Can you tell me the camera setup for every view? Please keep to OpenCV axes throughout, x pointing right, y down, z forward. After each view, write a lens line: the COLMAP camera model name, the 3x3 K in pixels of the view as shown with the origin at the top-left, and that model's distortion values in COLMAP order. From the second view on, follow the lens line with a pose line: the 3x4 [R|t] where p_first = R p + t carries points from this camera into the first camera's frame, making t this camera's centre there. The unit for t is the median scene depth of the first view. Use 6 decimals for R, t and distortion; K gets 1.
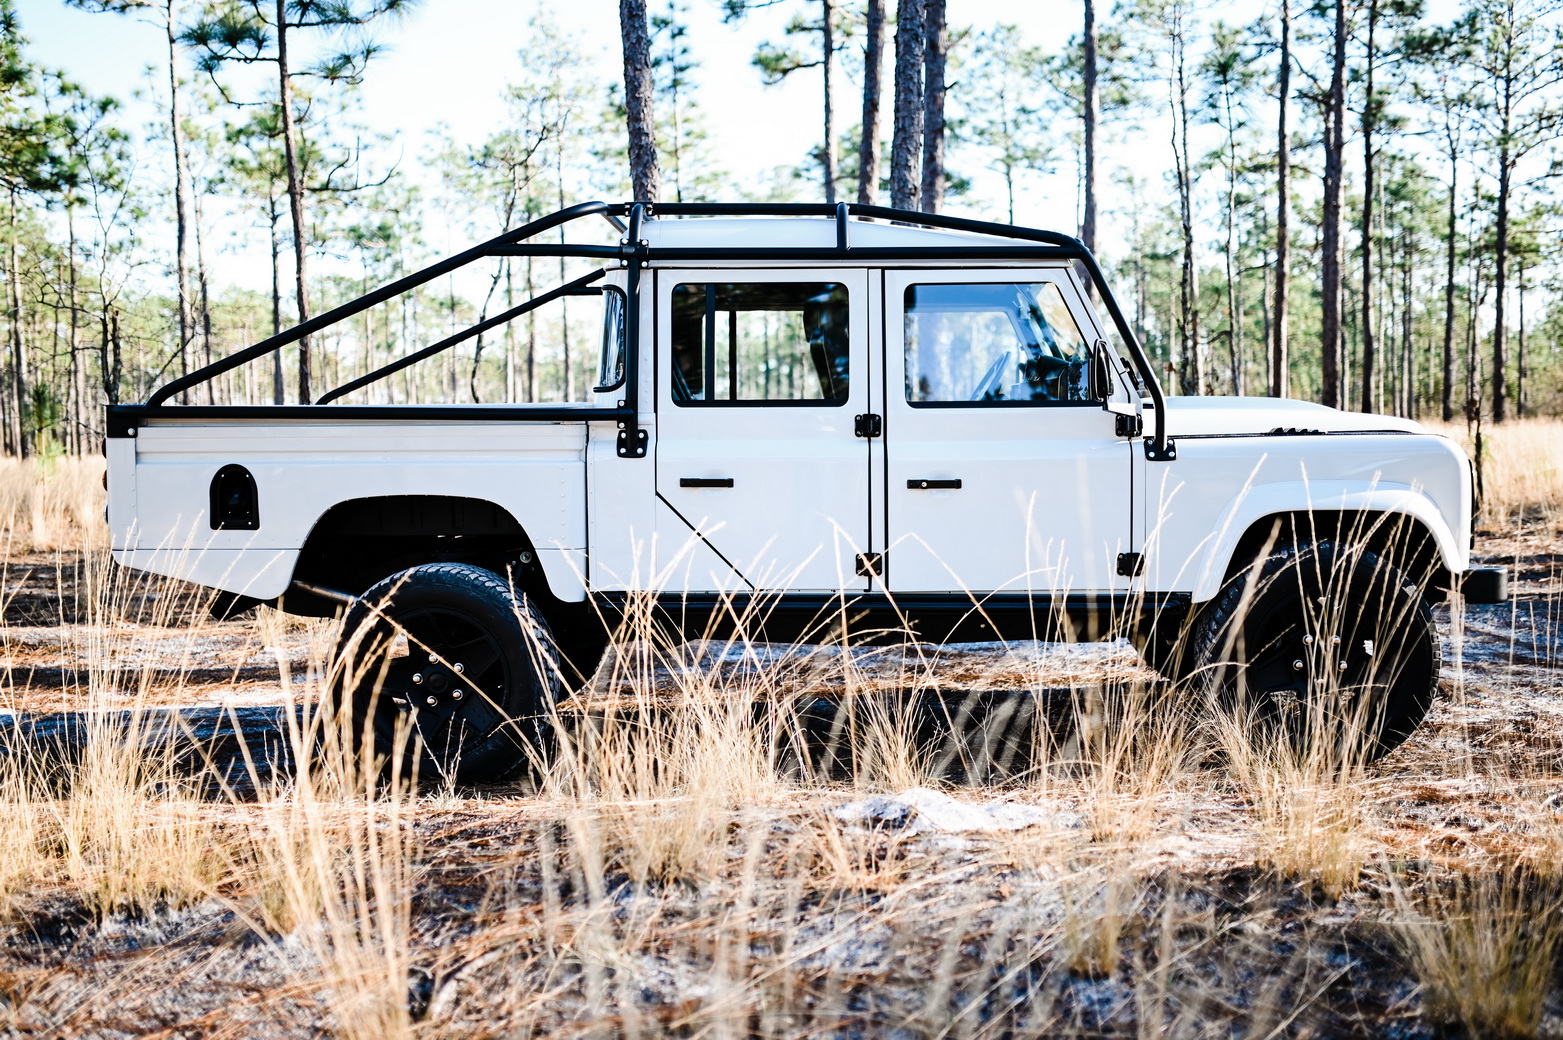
lens RADIAL K [[1545.9, 0, 774.1], [0, 1545.9, 518.3], [0, 0, 1]] dist [-0.051974, 0.056658]
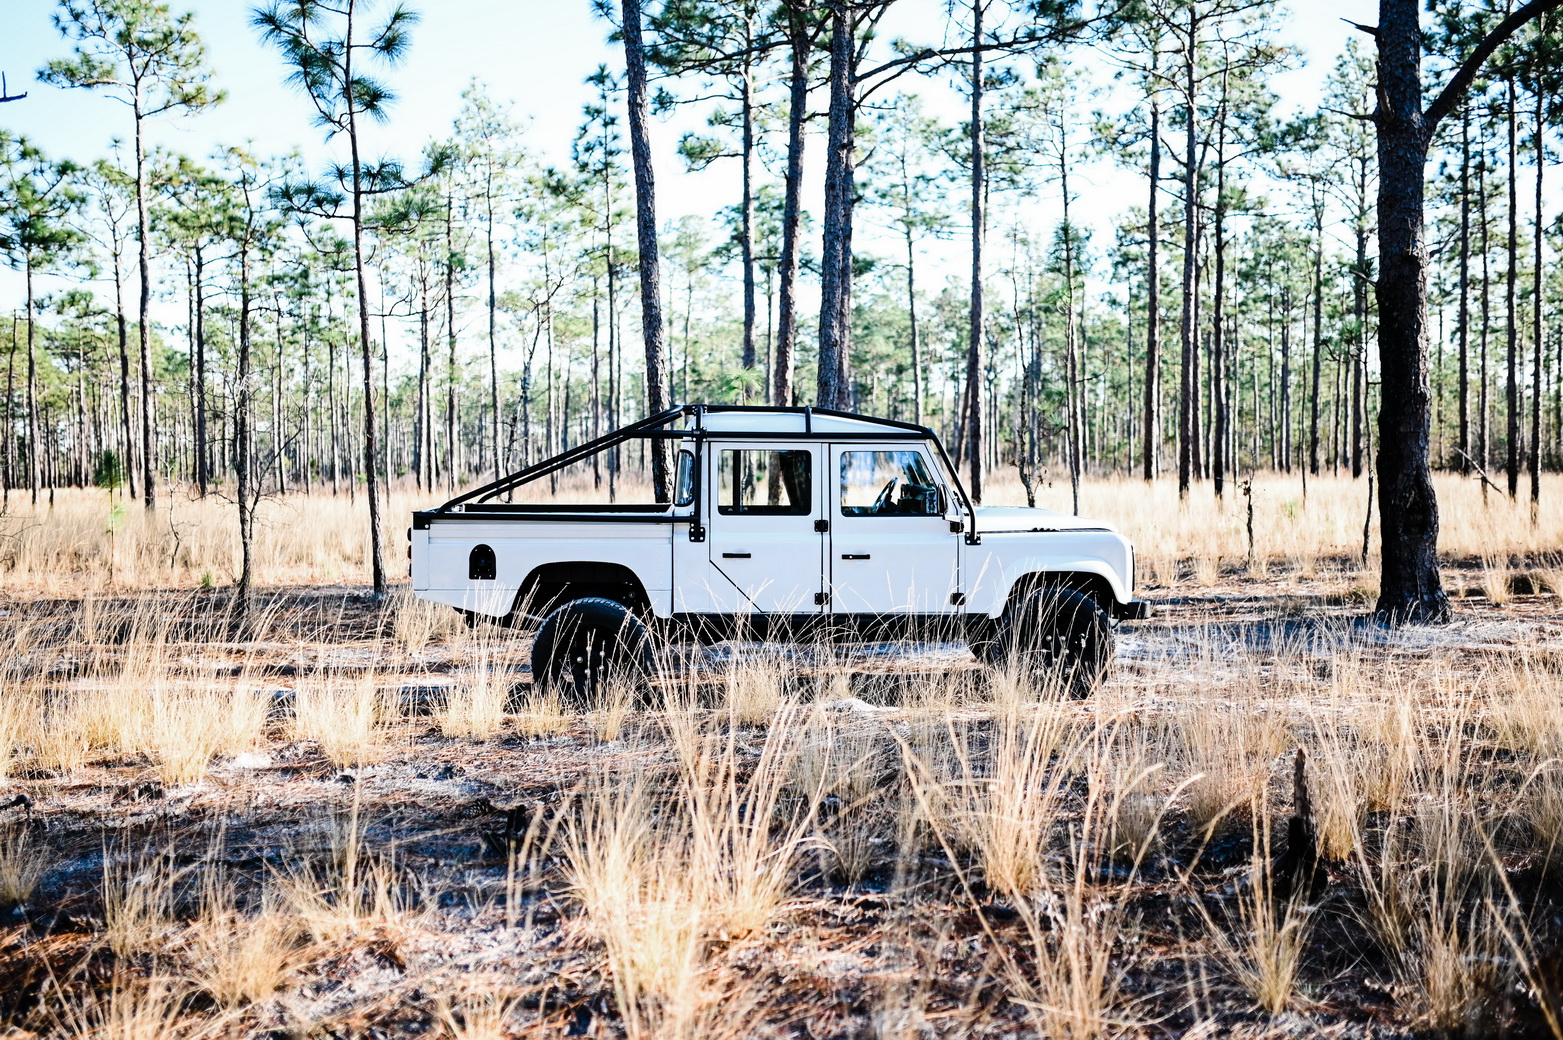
lens RADIAL K [[1589.5, 0, 797.3], [0, 1589.5, 521.3], [0, 0, 1]] dist [-0.039482, 0.017280]
pose [[0.996779, 0.005909, 0.079979, -0.020295], [-0.004070, 0.999724, -0.023138, -0.003246], [-0.080094, 0.022738, 0.996528, -0.153769]]
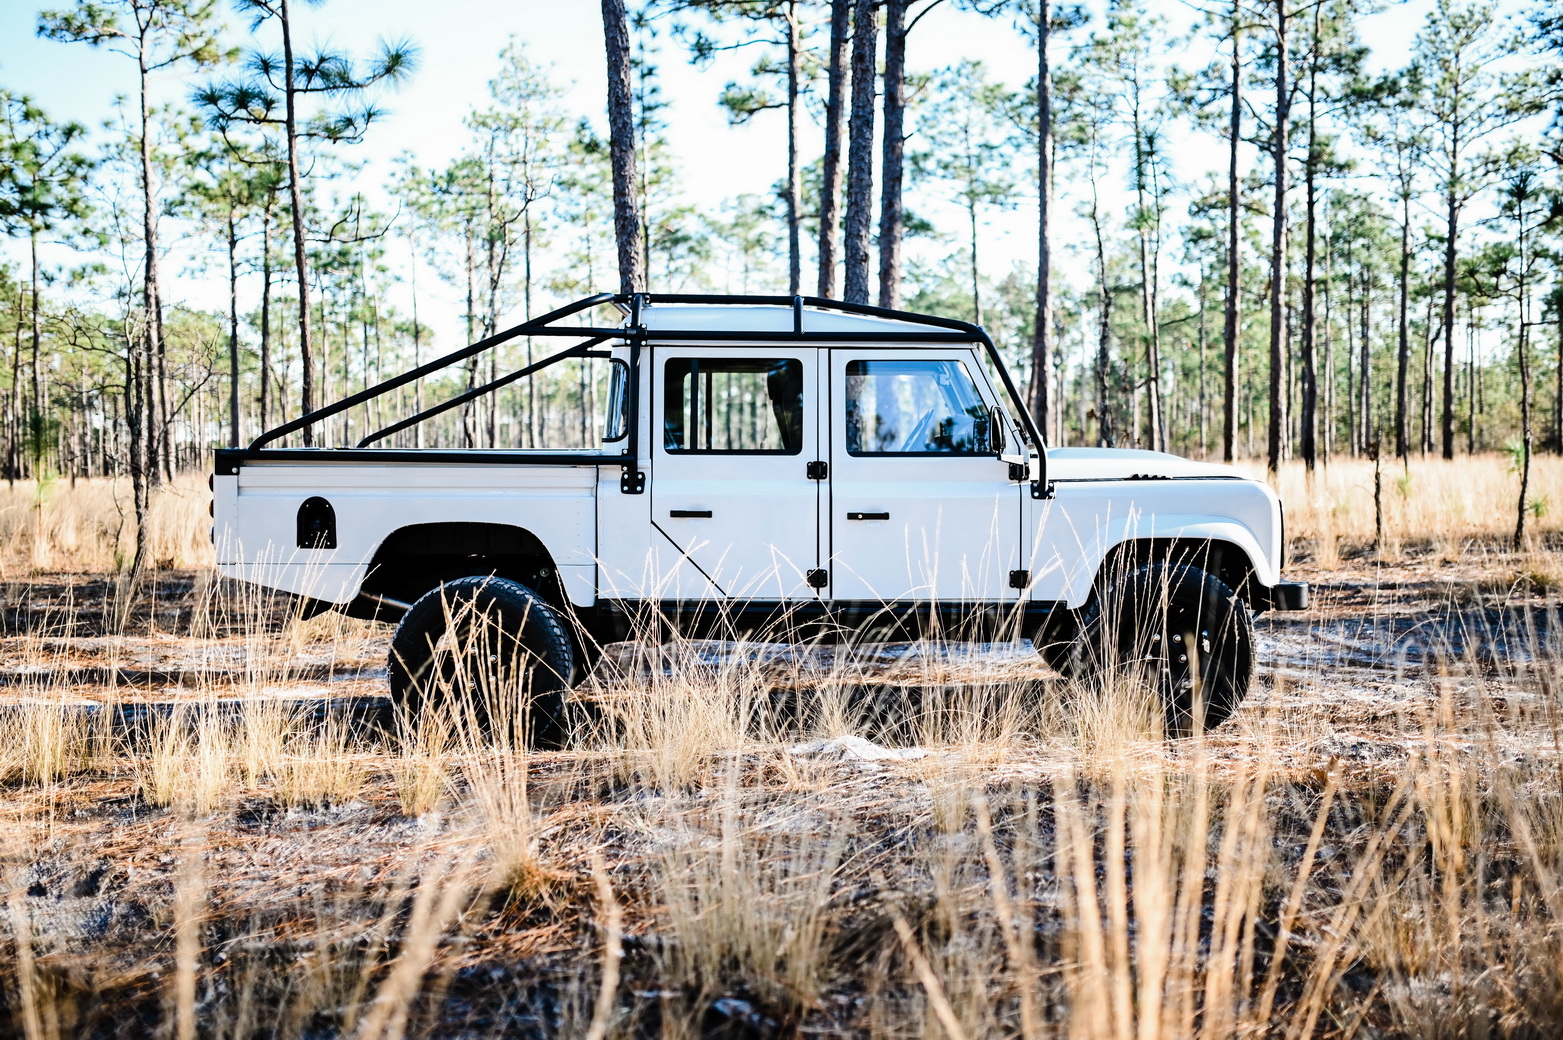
lens RADIAL K [[1584.9, 0, 807.0], [0, 1584.9, 516.7], [0, 0, 1]] dist [-0.045616, 0.026371]
pose [[0.998968, 0.006220, 0.044982, -0.001081], [-0.005295, 0.999772, -0.020664, 0.000953], [-0.045100, 0.020404, 0.998774, -0.050937]]
